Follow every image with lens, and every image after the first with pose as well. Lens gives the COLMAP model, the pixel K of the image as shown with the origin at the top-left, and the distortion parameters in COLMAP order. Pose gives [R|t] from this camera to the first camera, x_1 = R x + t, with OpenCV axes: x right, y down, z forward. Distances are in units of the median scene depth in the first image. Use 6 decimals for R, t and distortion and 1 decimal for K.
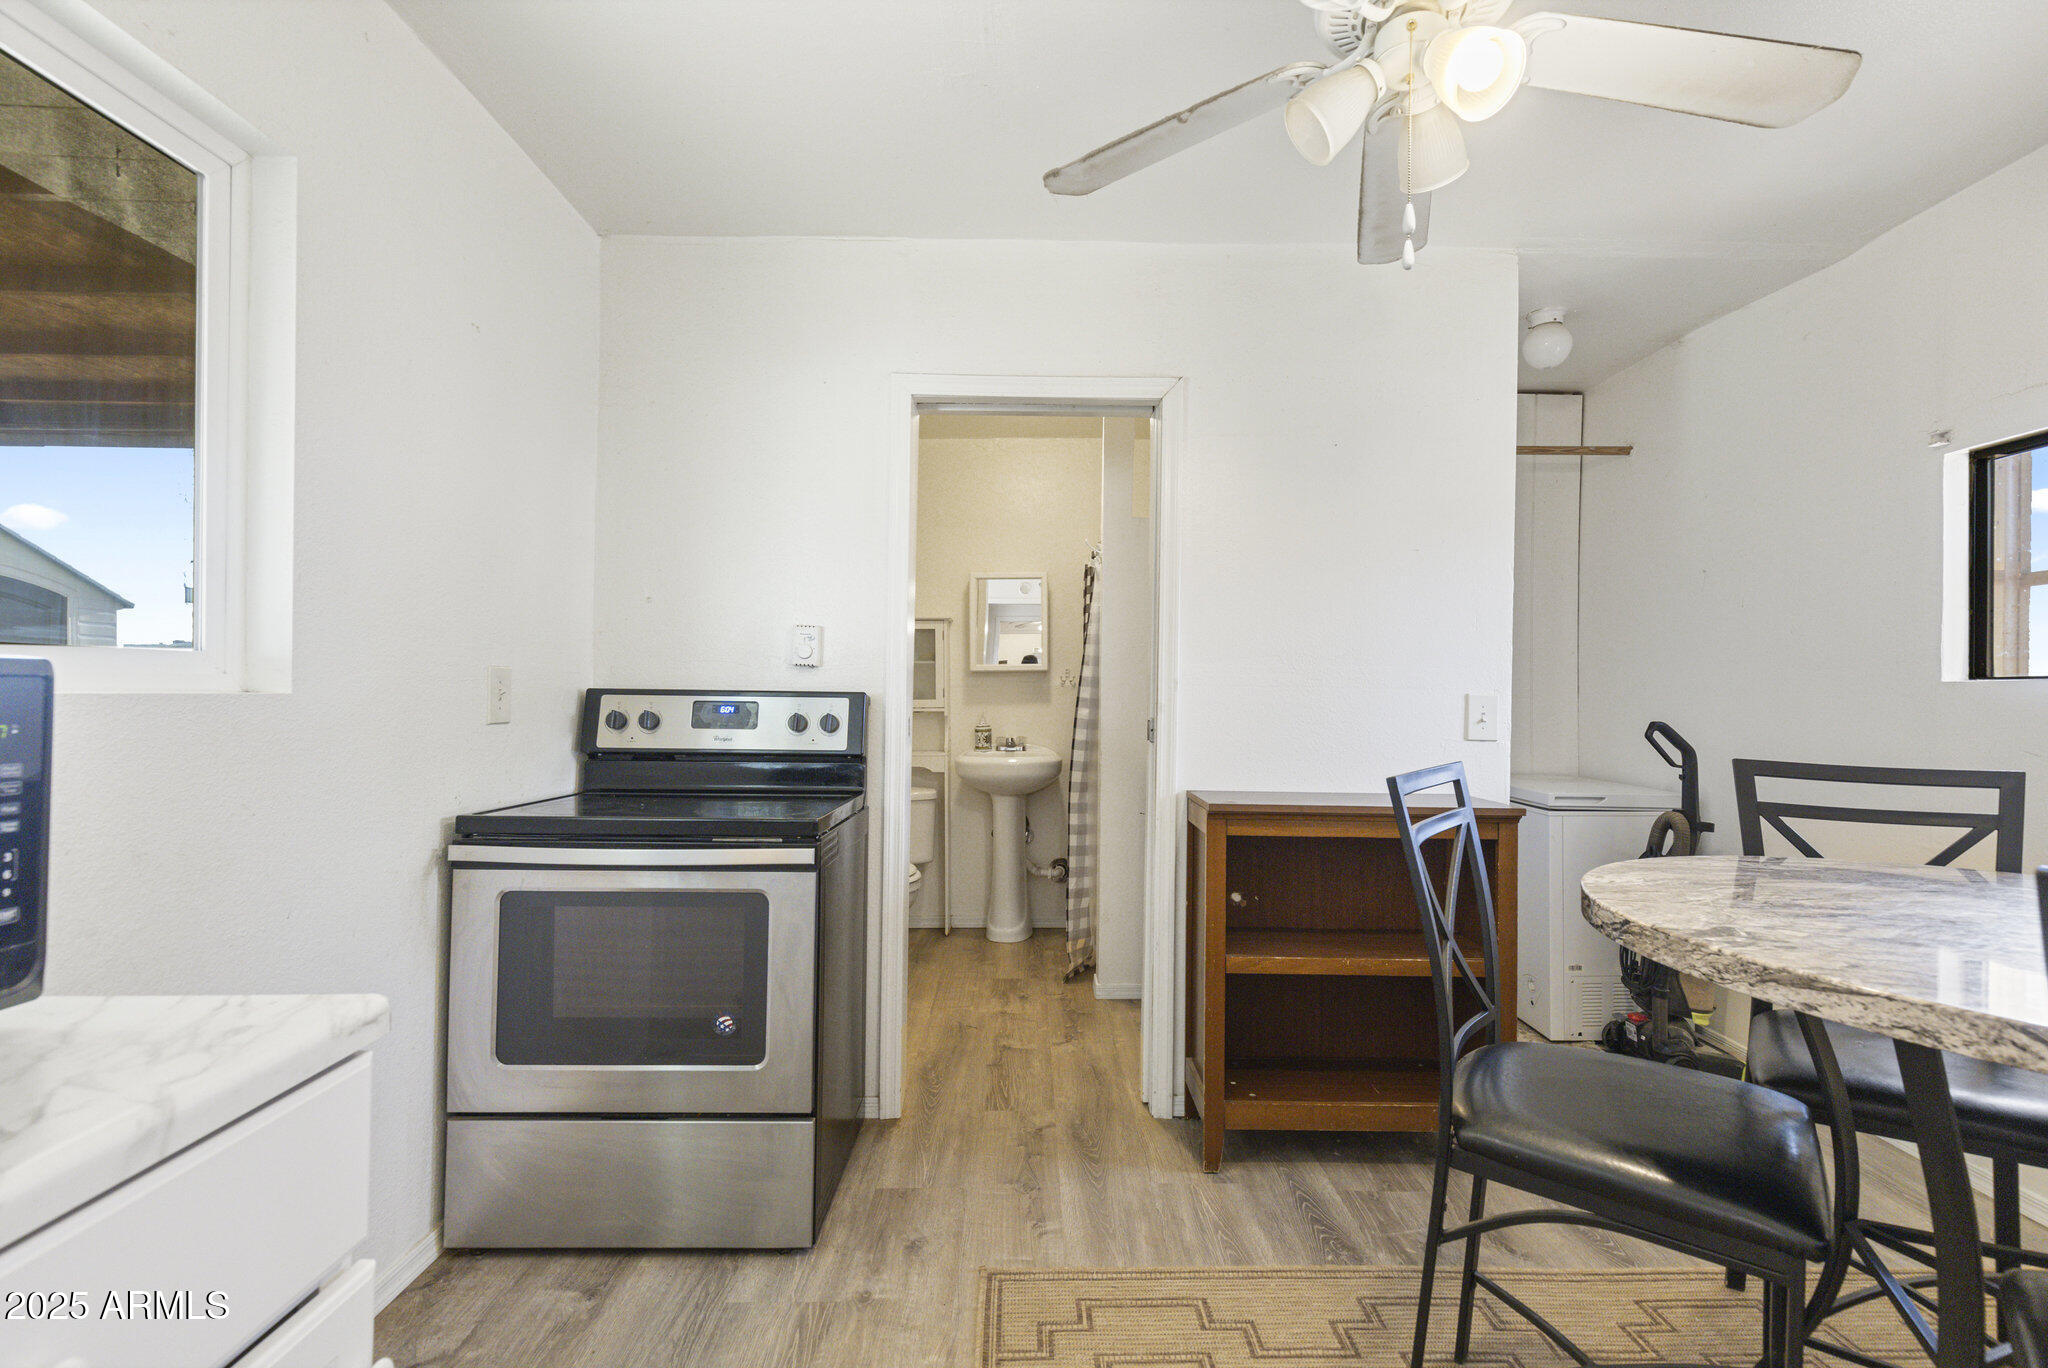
lens RADIAL K [[937.4, 0, 1029.5], [0, 937.4, 686.7], [0, 0, 1]] dist [0.021077, -0.000502]
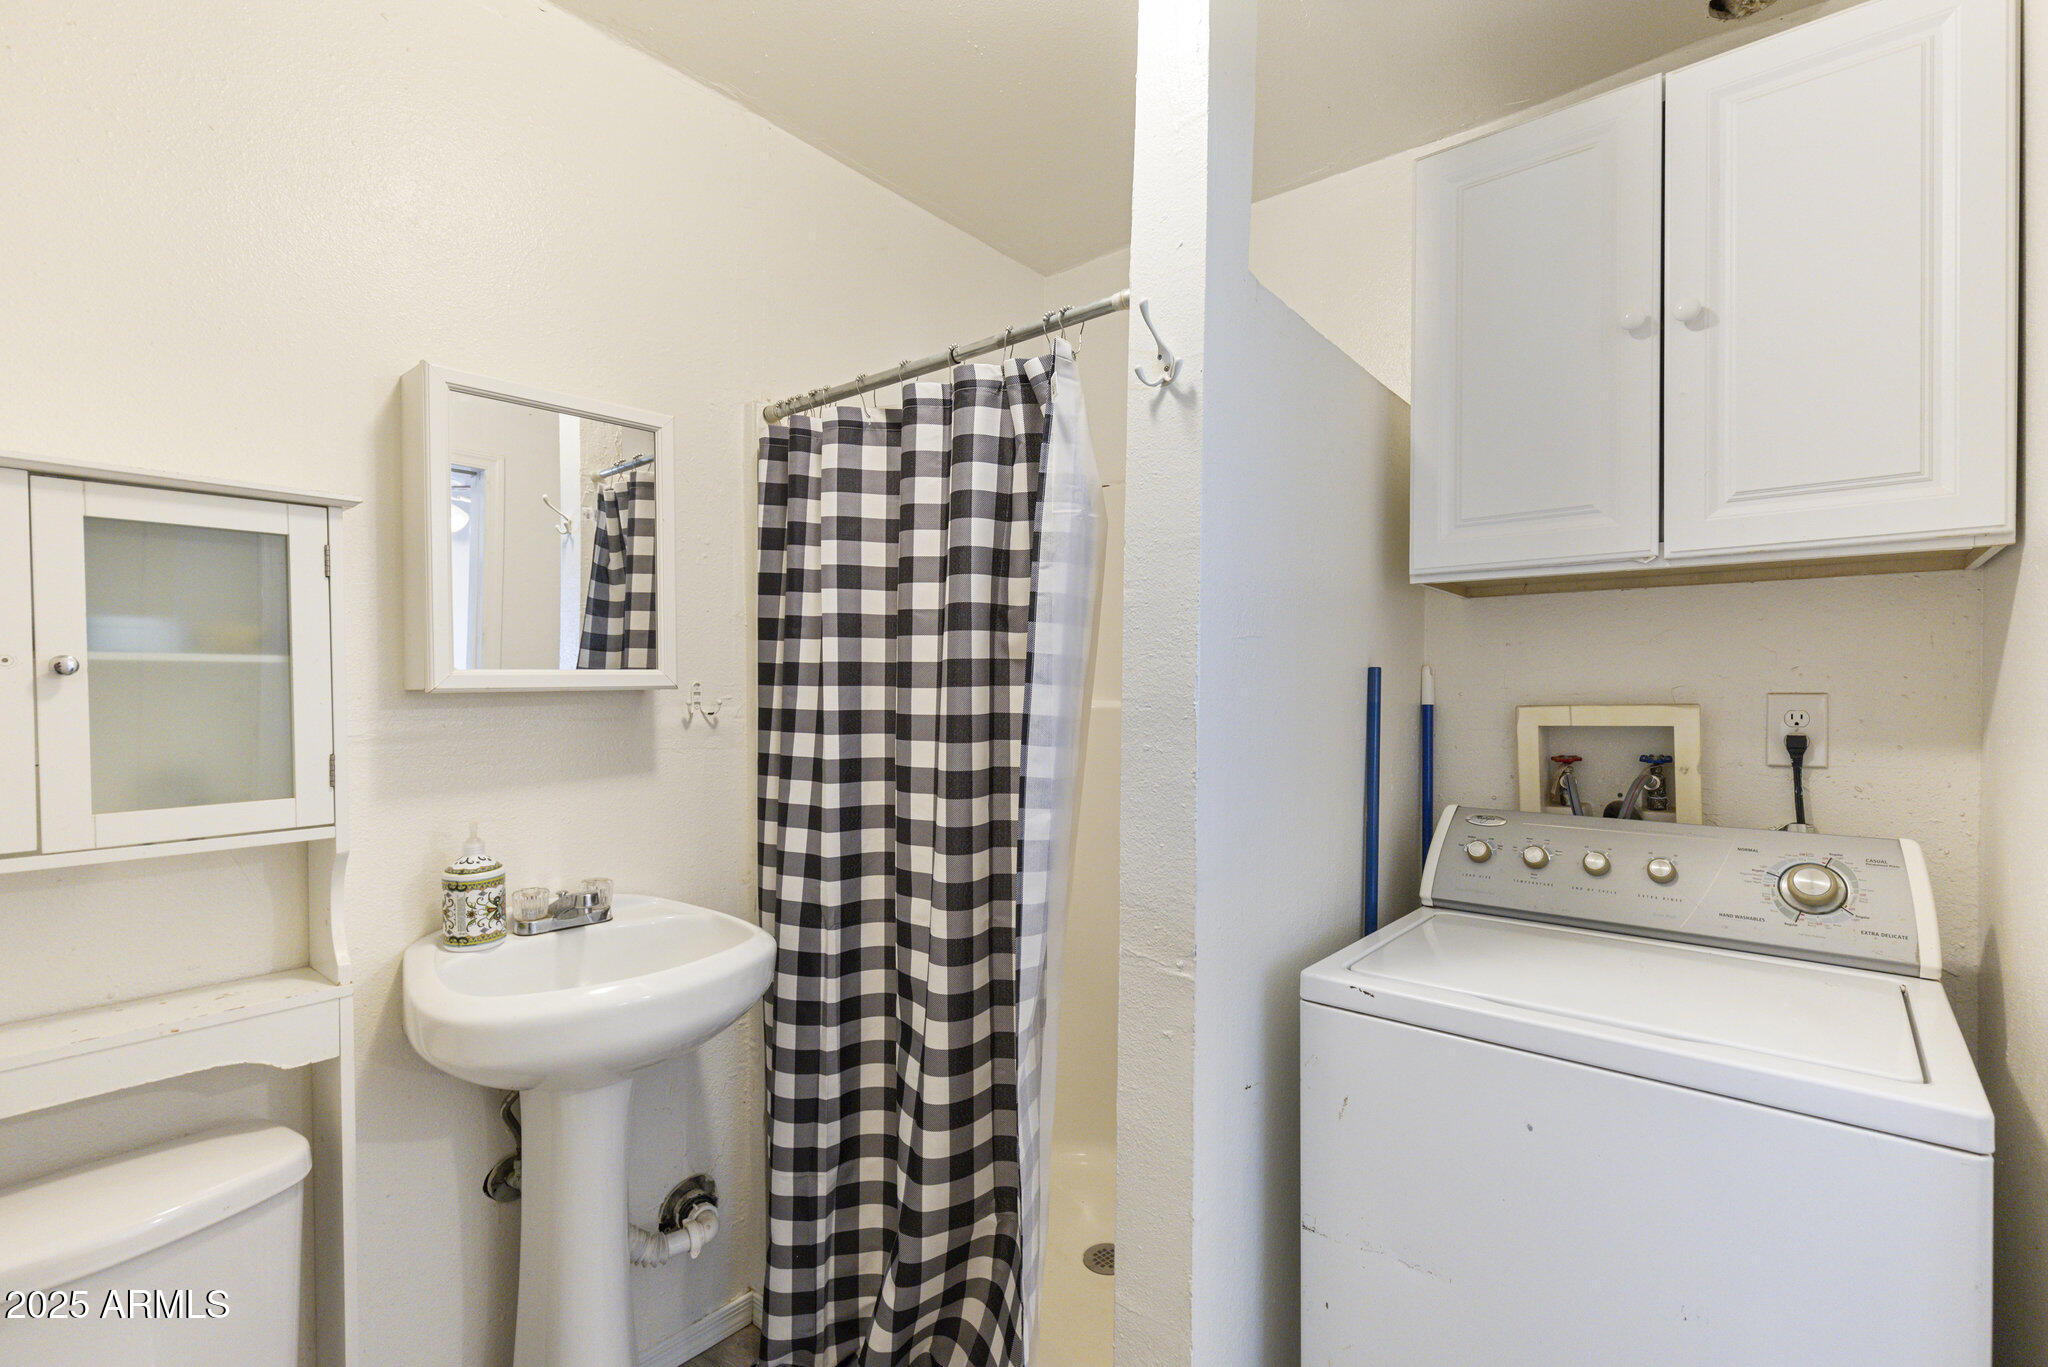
lens RADIAL K [[937.4, 0, 1019.5], [0, 937.4, 689.6], [0, 0, 1]] dist [0.021077, -0.000502]
pose [[0.654702, -0.005454, 0.755868, -0.172130], [0.003015, 0.999985, 0.004605, -0.018182], [-0.755881, -0.000736, 0.654708, 0.680789]]
